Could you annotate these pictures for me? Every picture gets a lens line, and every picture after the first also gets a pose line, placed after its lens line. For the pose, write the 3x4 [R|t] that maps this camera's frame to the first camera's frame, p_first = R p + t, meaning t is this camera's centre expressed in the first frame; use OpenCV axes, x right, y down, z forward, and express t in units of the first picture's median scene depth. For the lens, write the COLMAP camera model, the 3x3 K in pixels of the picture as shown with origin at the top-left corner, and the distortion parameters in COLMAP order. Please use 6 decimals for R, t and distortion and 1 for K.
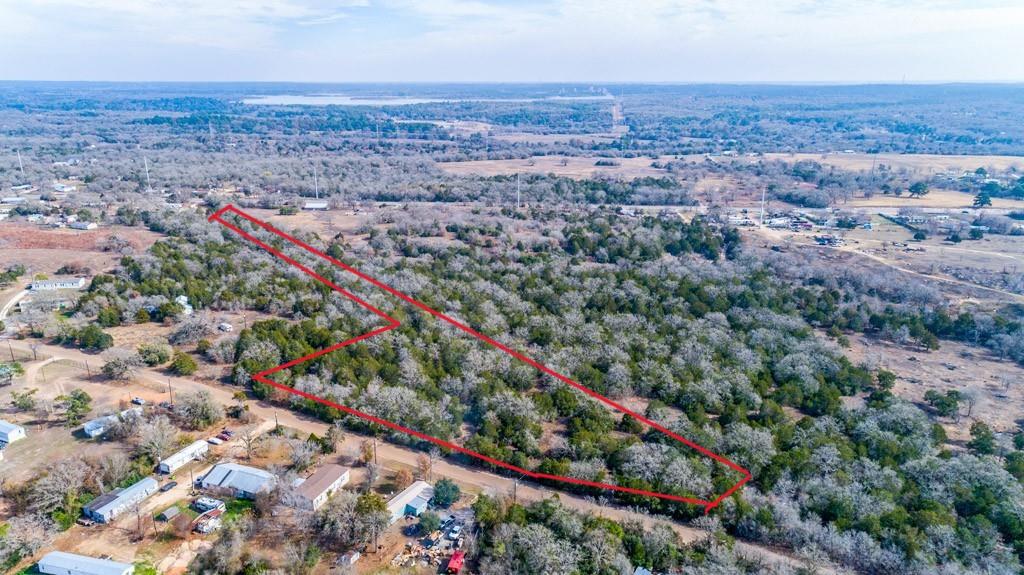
lens RADIAL K [[712.8, 0, 512.0], [0, 712.8, 287.5], [0, 0, 1]] dist [0.025572, 0.000371]
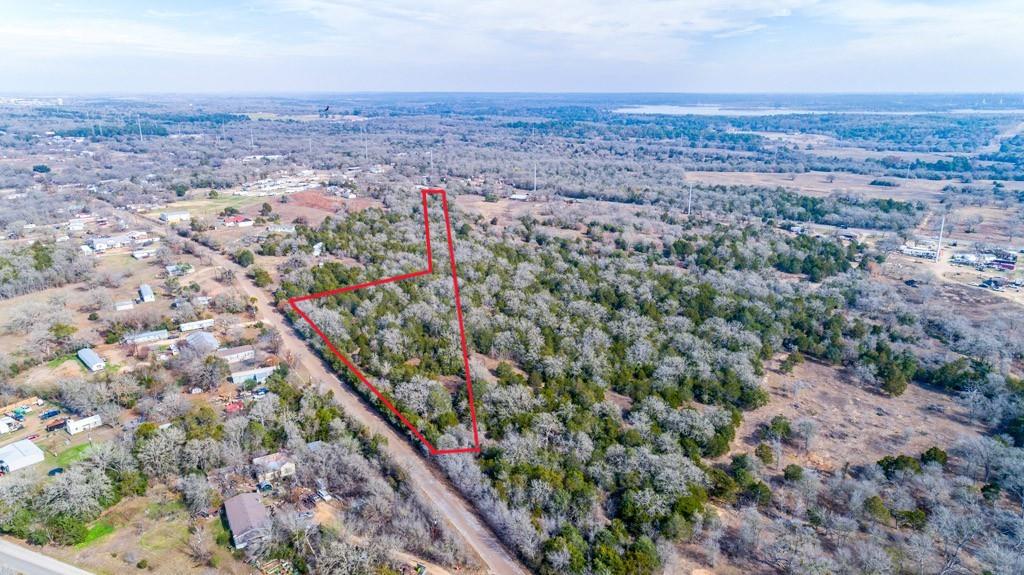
lens RADIAL K [[692.7, 0, 512.0], [0, 692.7, 287.5], [0, 0, 1]] dist [0.023586, 0.002488]
pose [[0.853686, 0.147523, -0.499457, 0.133383], [-0.150735, 0.987983, 0.034177, -0.000853], [0.498497, 0.046109, 0.865664, -0.001562]]
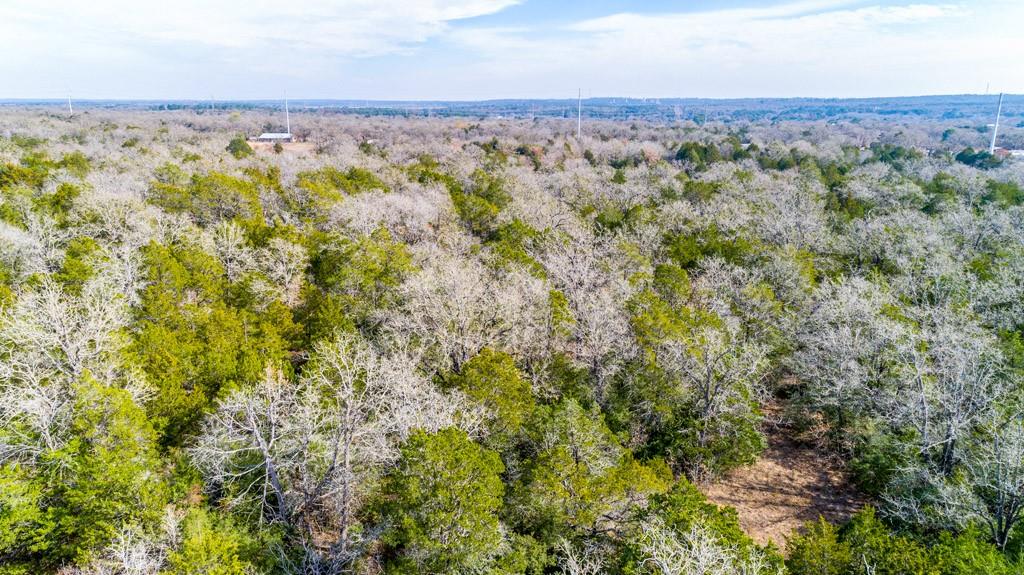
lens RADIAL K [[712.8, 0, 512.0], [0, 712.8, 287.5], [0, 0, 1]] dist [0.025572, 0.000371]
pose [[0.997293, 0.017281, -0.071471, -0.003462], [-0.019392, 0.999393, -0.028945, 0.018902], [0.070927, 0.030253, 0.997023, 0.148242]]
